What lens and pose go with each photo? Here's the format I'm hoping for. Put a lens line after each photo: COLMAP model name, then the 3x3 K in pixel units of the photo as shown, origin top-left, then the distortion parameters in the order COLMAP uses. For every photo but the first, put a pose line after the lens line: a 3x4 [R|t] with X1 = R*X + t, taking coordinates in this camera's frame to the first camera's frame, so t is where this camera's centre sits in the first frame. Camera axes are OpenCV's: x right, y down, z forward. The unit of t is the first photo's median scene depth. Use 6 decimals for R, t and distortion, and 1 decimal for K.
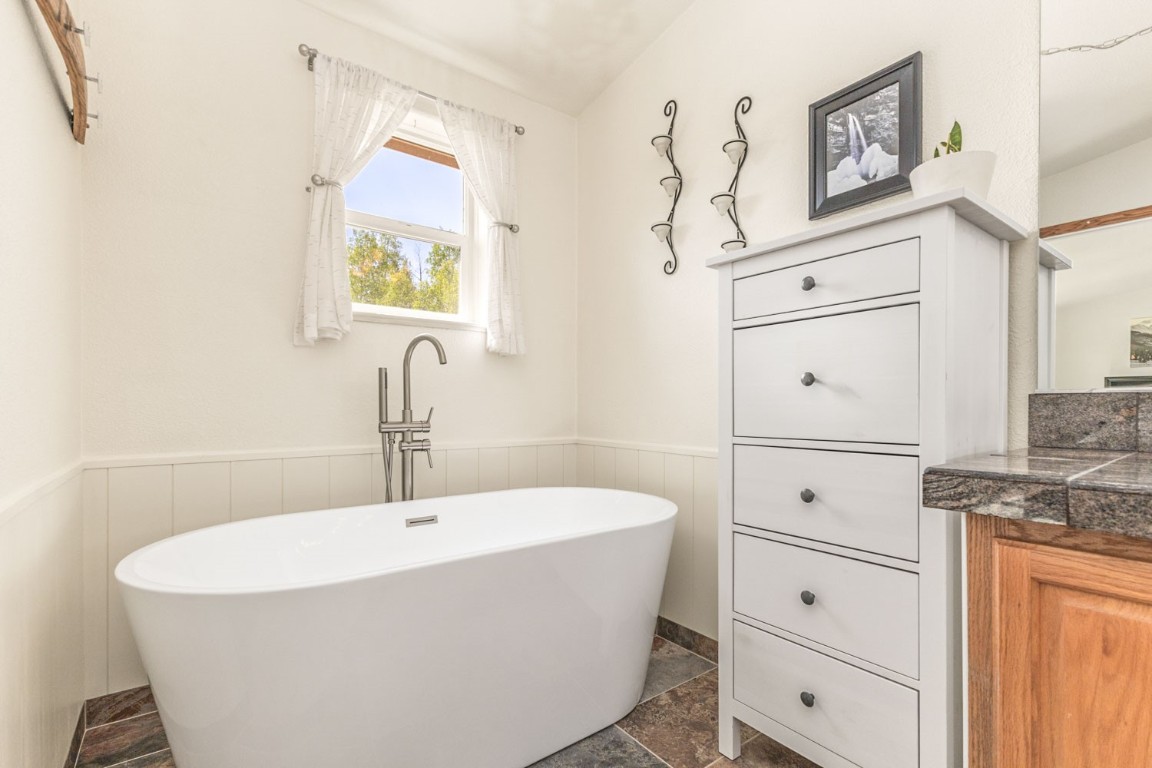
lens RADIAL K [[520.6, 0, 576.0], [0, 520.6, 410.2], [0, 0, 1]] dist [0.012959, -0.004584]
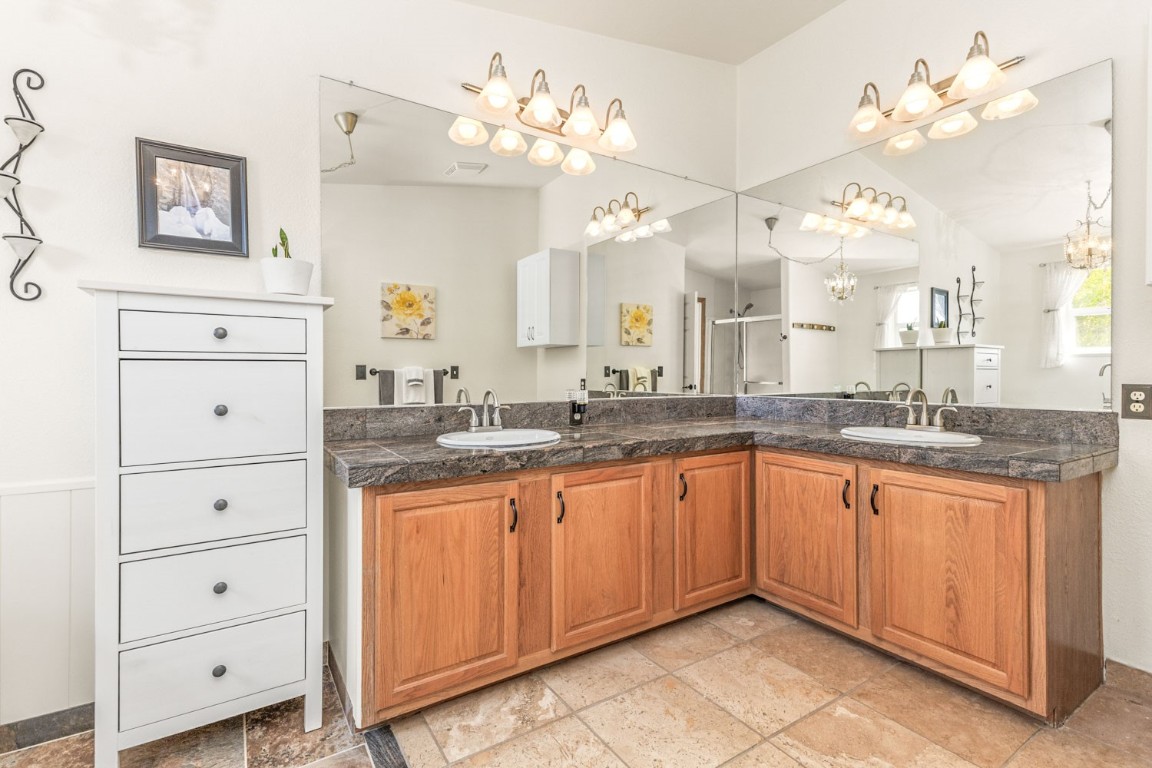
lens RADIAL K [[520.6, 0, 586.6], [0, 520.6, 383.5], [0, 0, 1]] dist [0.012959, -0.004584]
pose [[0.043053, -0.015257, 0.998956, -0.583704], [0.006239, 0.999868, 0.015002, -0.105999], [-0.999053, 0.005587, 0.043143, 0.065858]]
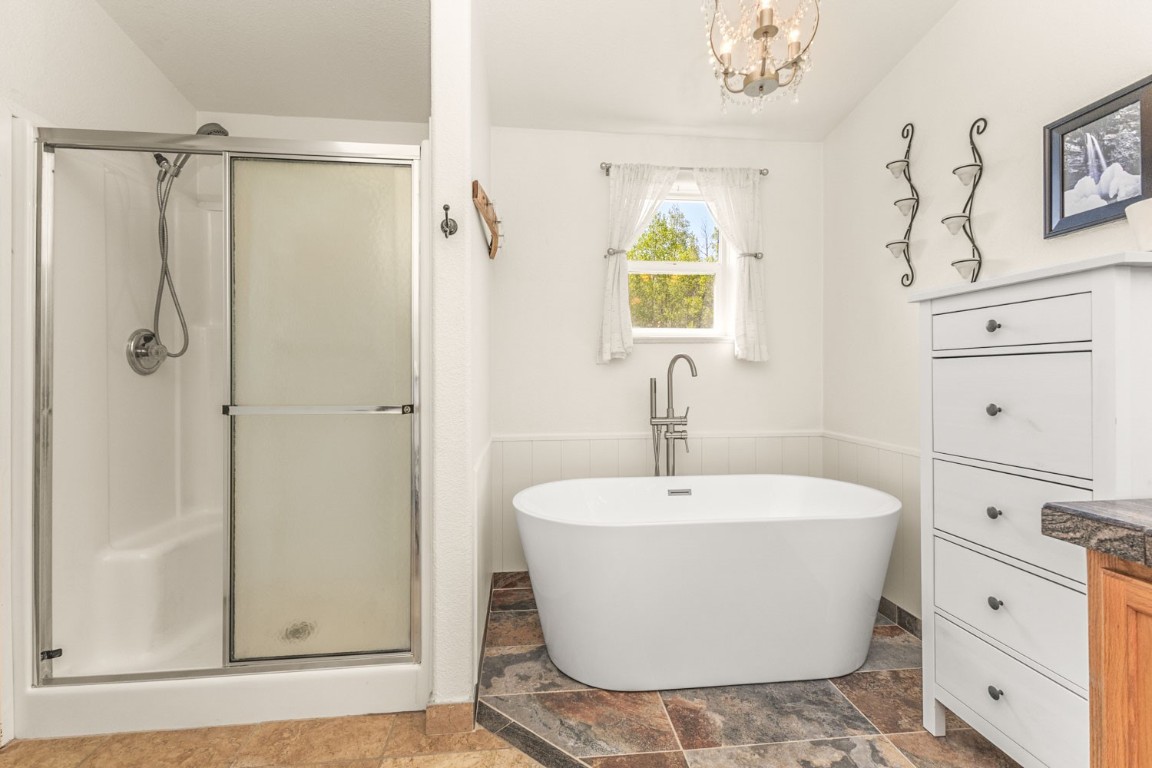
lens RADIAL K [[520.6, 0, 578.7], [0, 520.6, 375.5], [0, 0, 1]] dist [0.012959, -0.004584]
pose [[0.859438, -0.000104, -0.511240, 0.197691], [-0.000344, 1.000000, -0.000782, -0.103617], [0.511240, 0.000848, 0.859437, -0.341277]]
